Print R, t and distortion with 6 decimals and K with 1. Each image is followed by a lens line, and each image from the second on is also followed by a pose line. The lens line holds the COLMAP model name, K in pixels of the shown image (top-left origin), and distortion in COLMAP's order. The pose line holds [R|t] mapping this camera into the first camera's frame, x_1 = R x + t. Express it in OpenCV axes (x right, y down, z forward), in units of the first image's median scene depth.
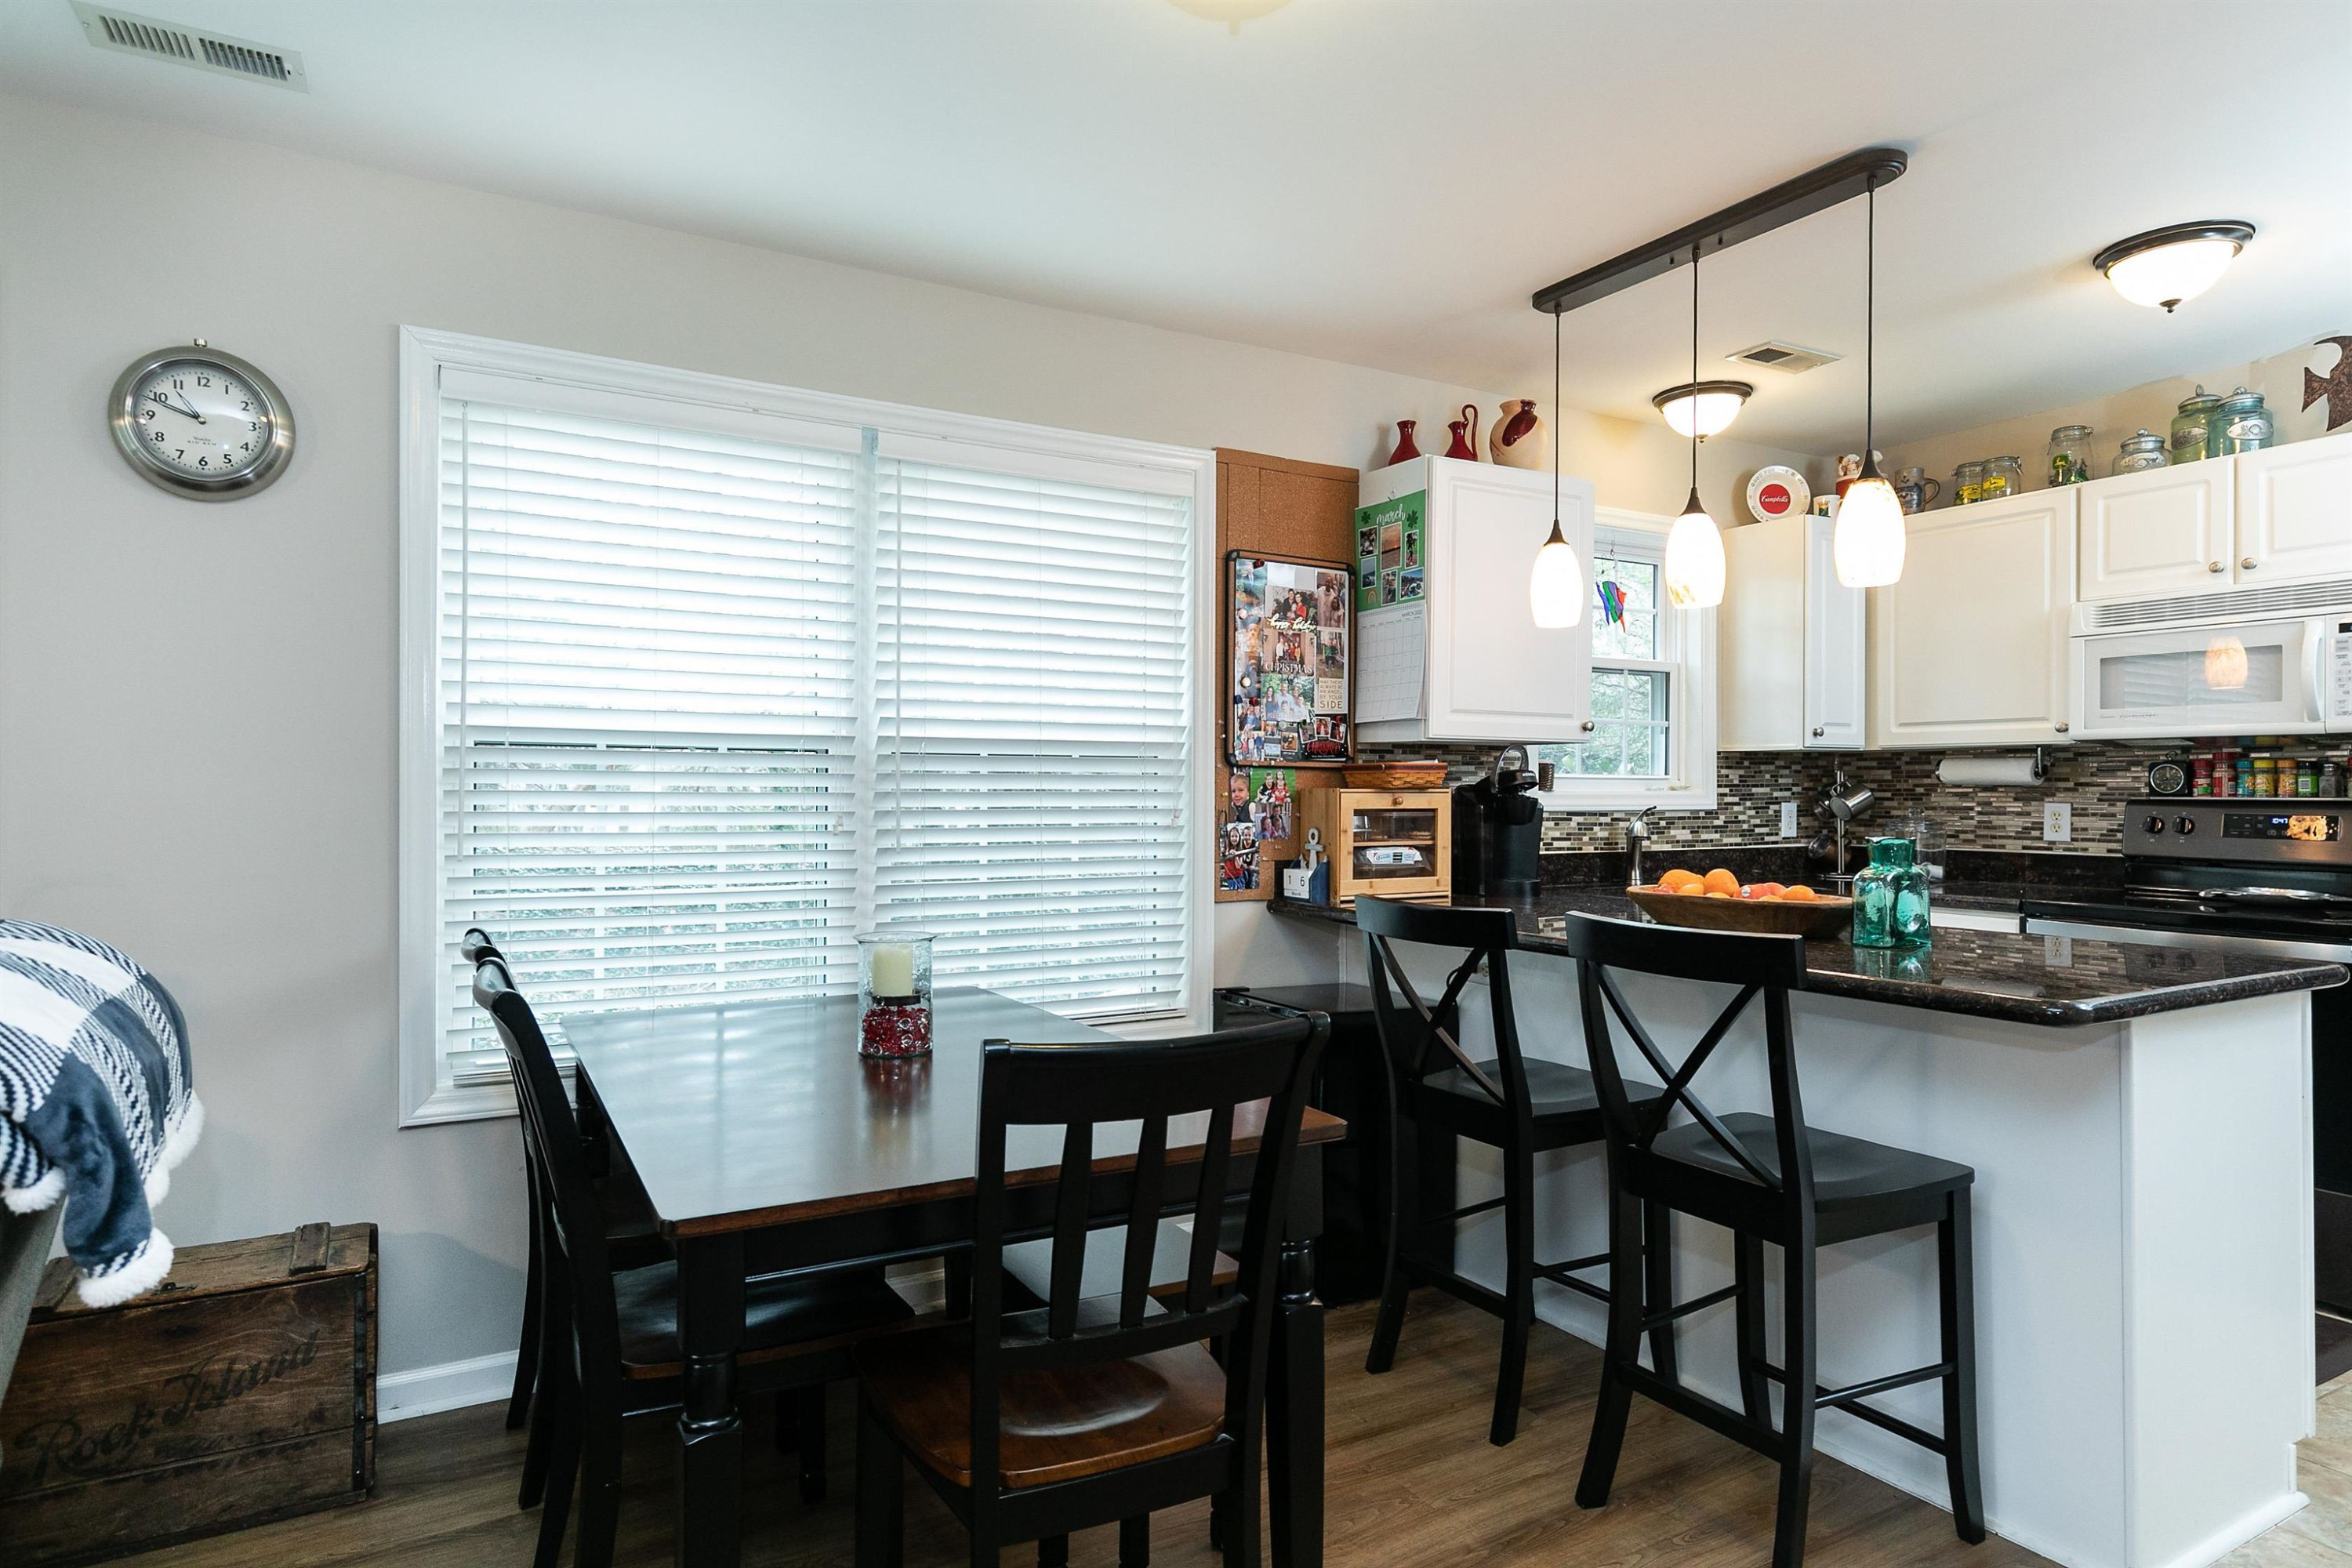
lens RADIAL K [[1321.4, 0, 1170.9], [0, 1321.4, 805.7], [0, 0, 1]] dist [0.009574, -0.004161]
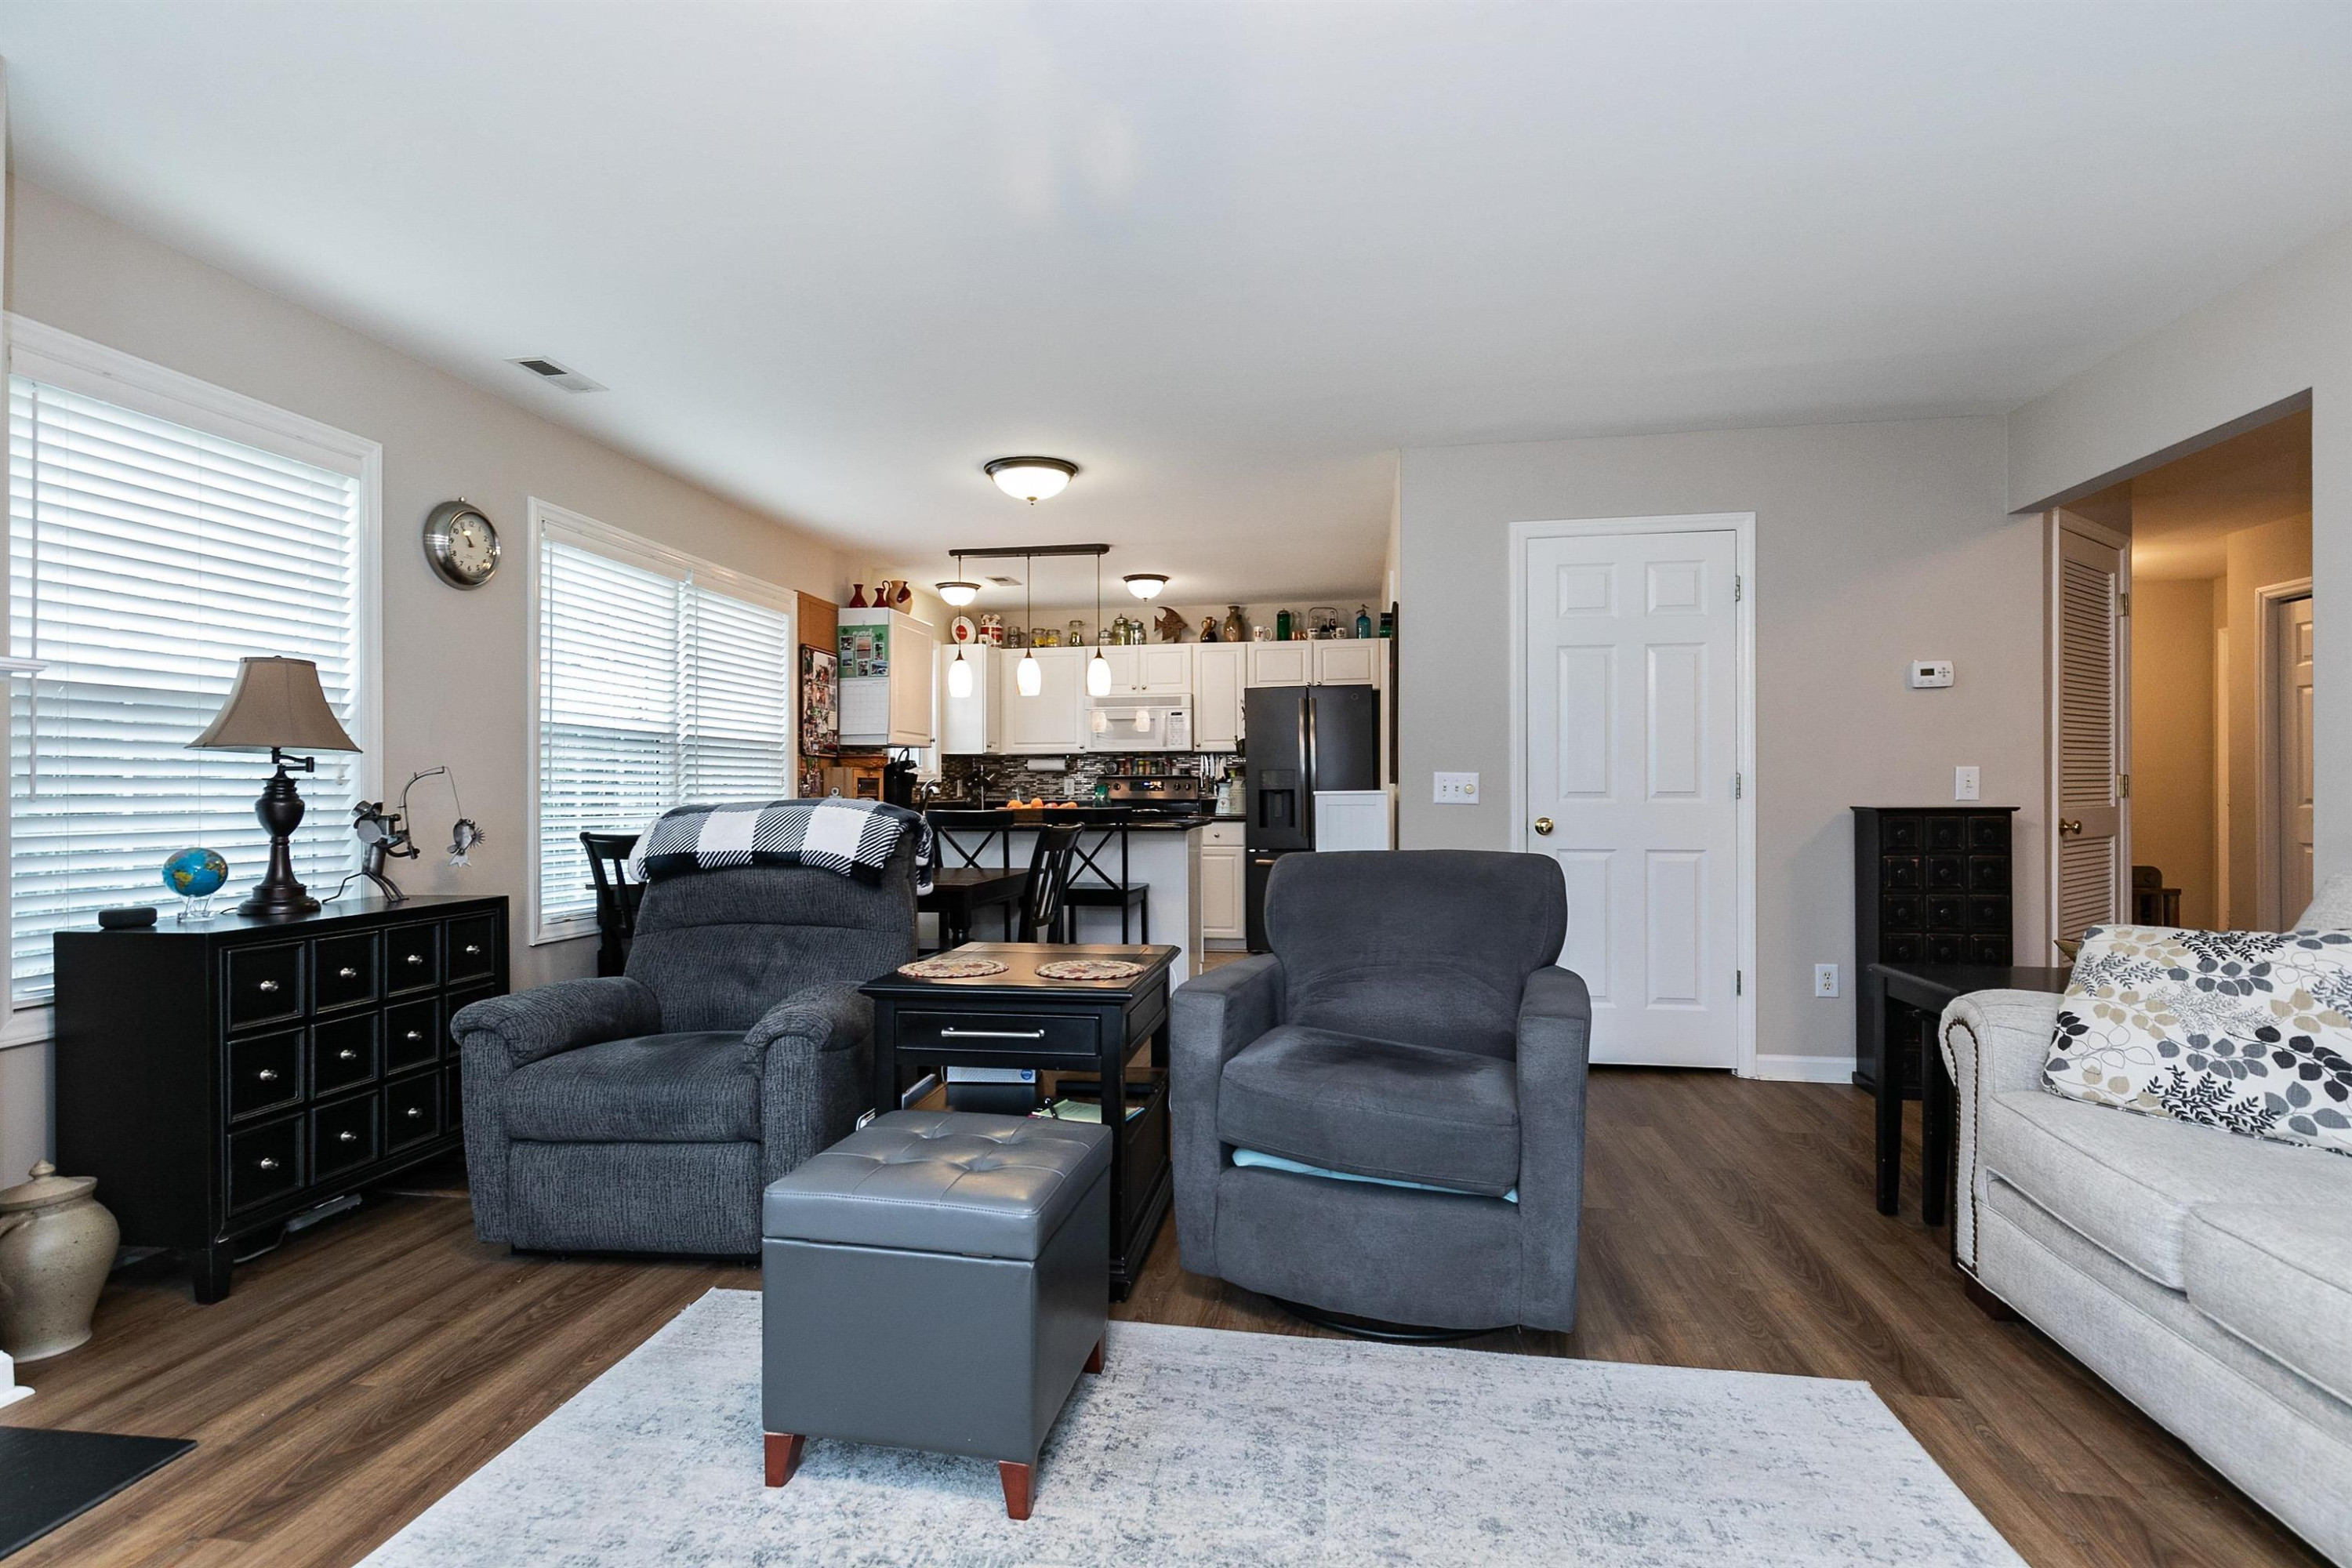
lens RADIAL K [[1042.9, 0, 1165.5], [0, 1042.9, 867.5], [0, 0, 1]] dist [0.003975, 0.000961]
pose [[0.642573, -0.061808, 0.763727, -0.761384], [0.014563, 0.997546, 0.068479, 0.036203], [-0.766086, -0.032881, 0.641896, -0.388298]]
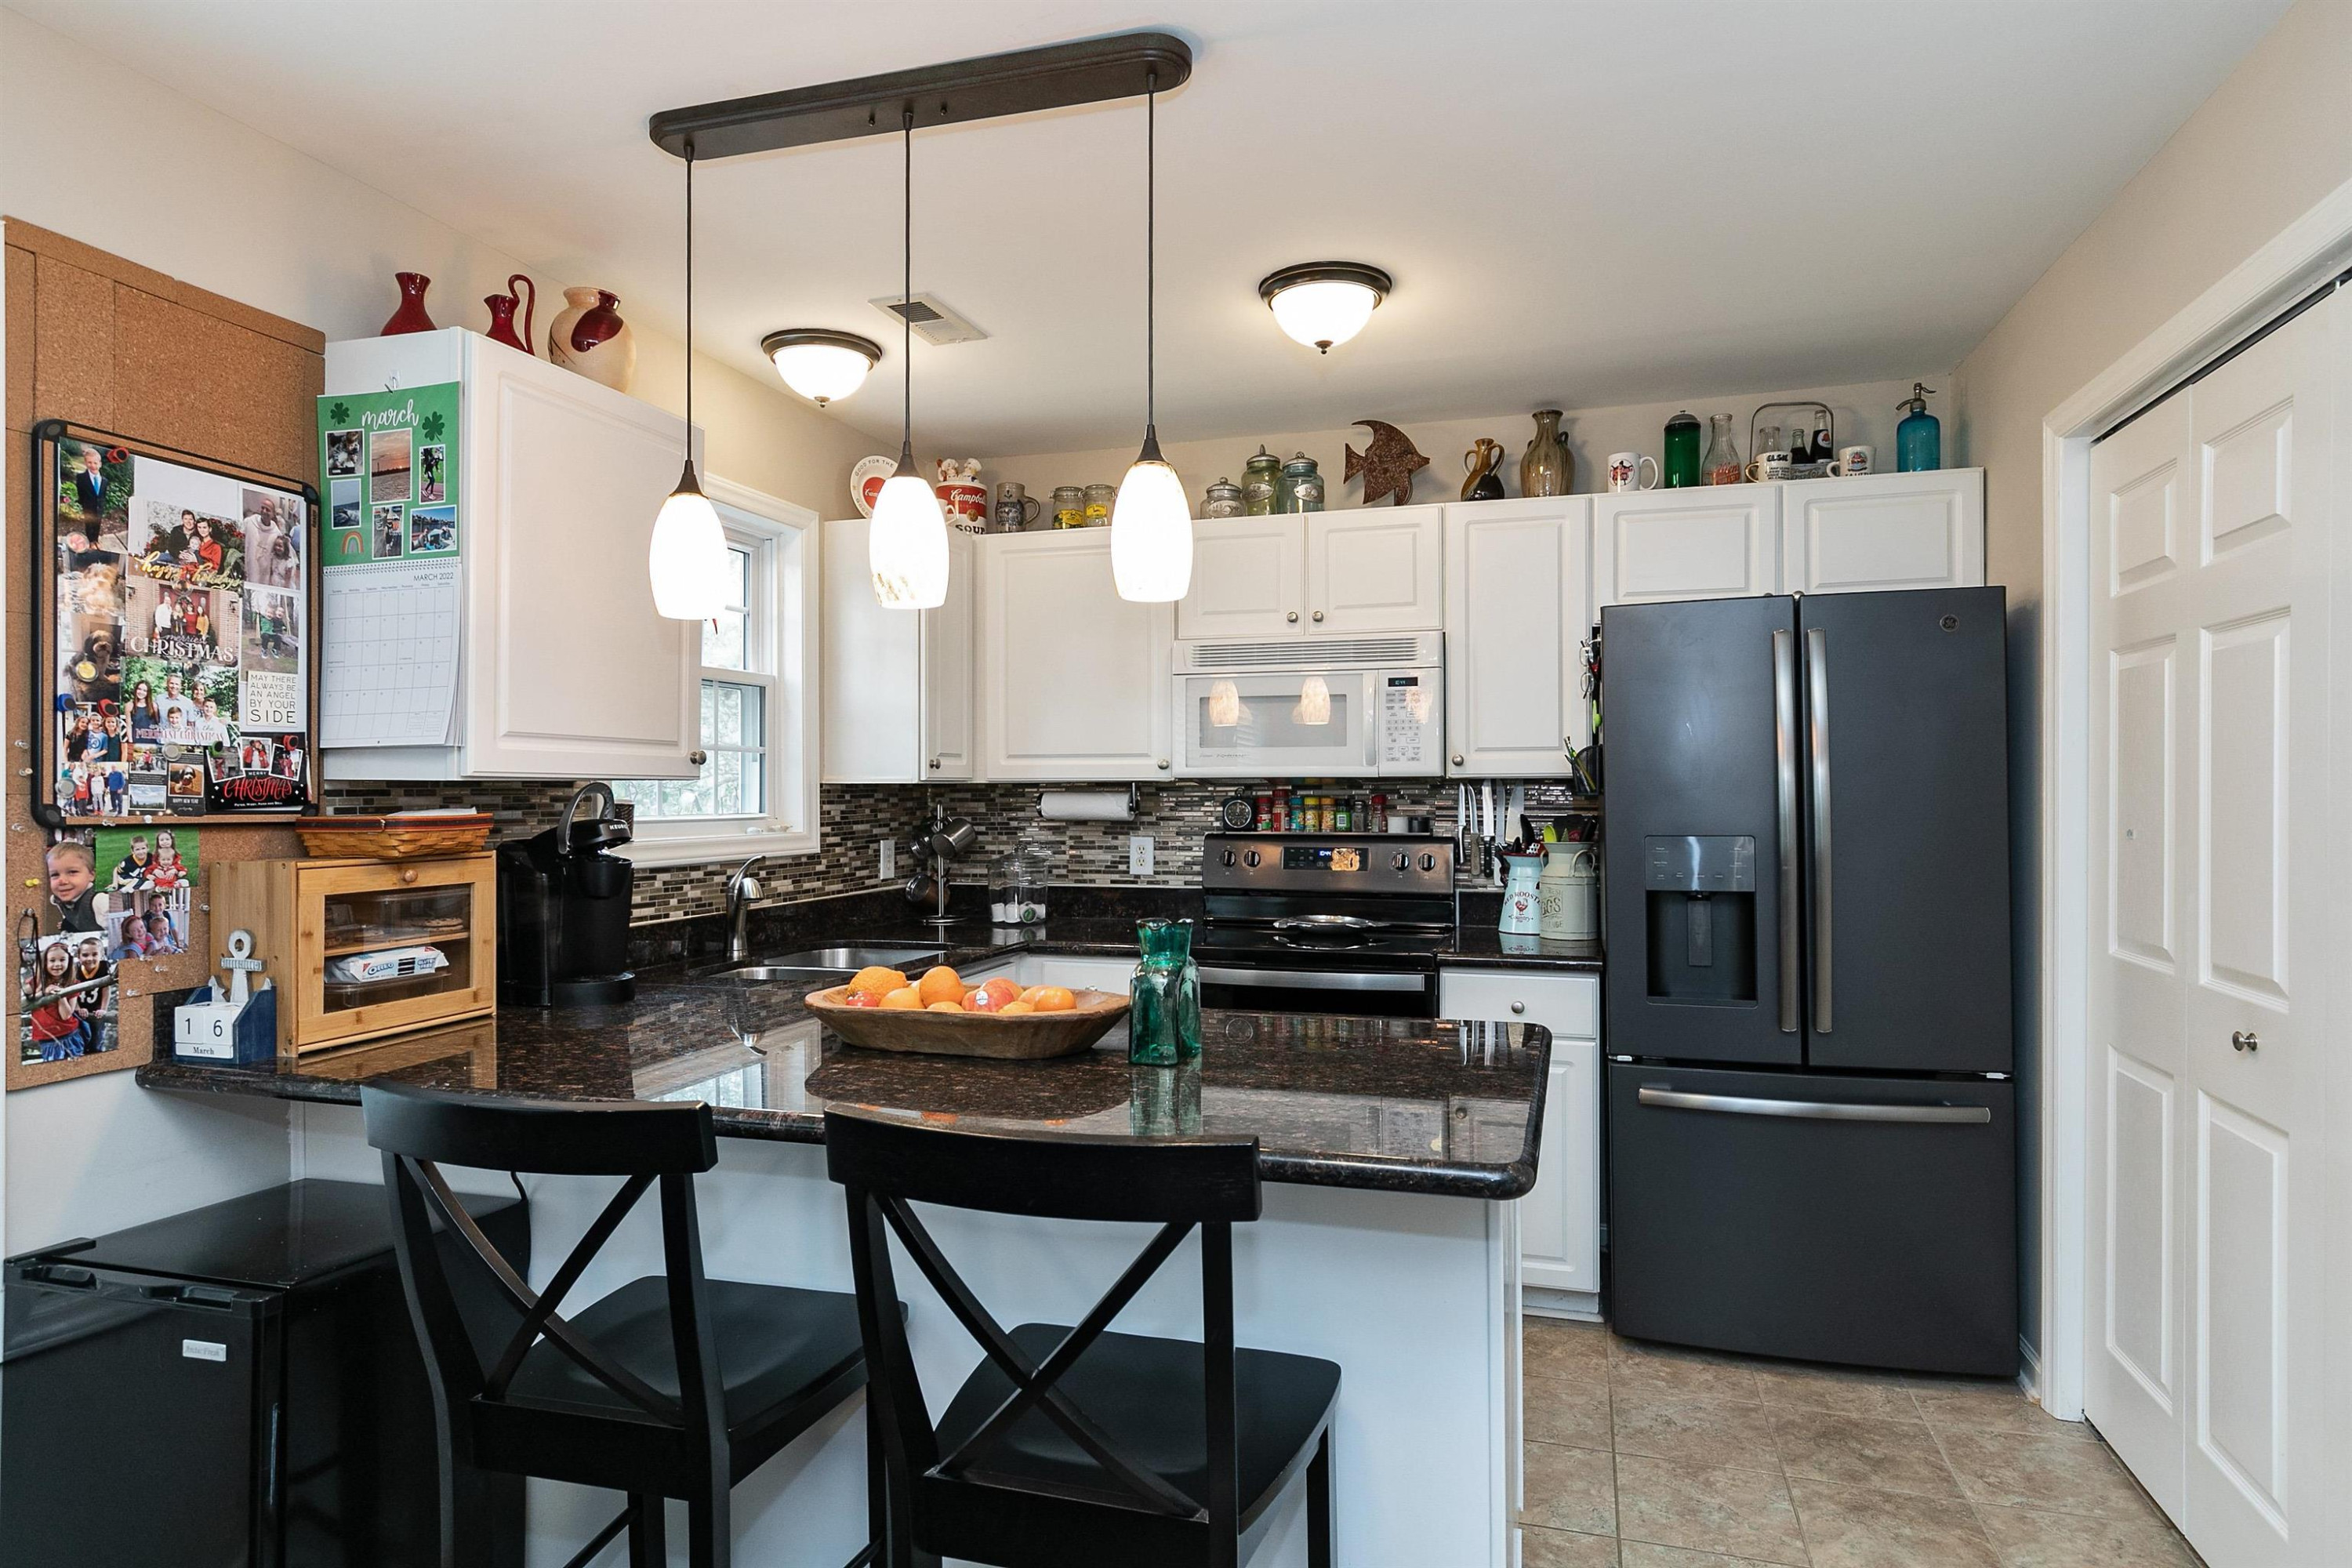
lens RADIAL K [[1321.4, 0, 1215.6], [0, 1321.4, 789.2], [0, 0, 1]] dist [0.009574, -0.004161]
pose [[0.714905, -0.003466, 0.699213, 0.007670], [0.014541, 0.999845, -0.009911, -0.031913], [-0.699070, 0.017253, 0.714845, 0.280981]]
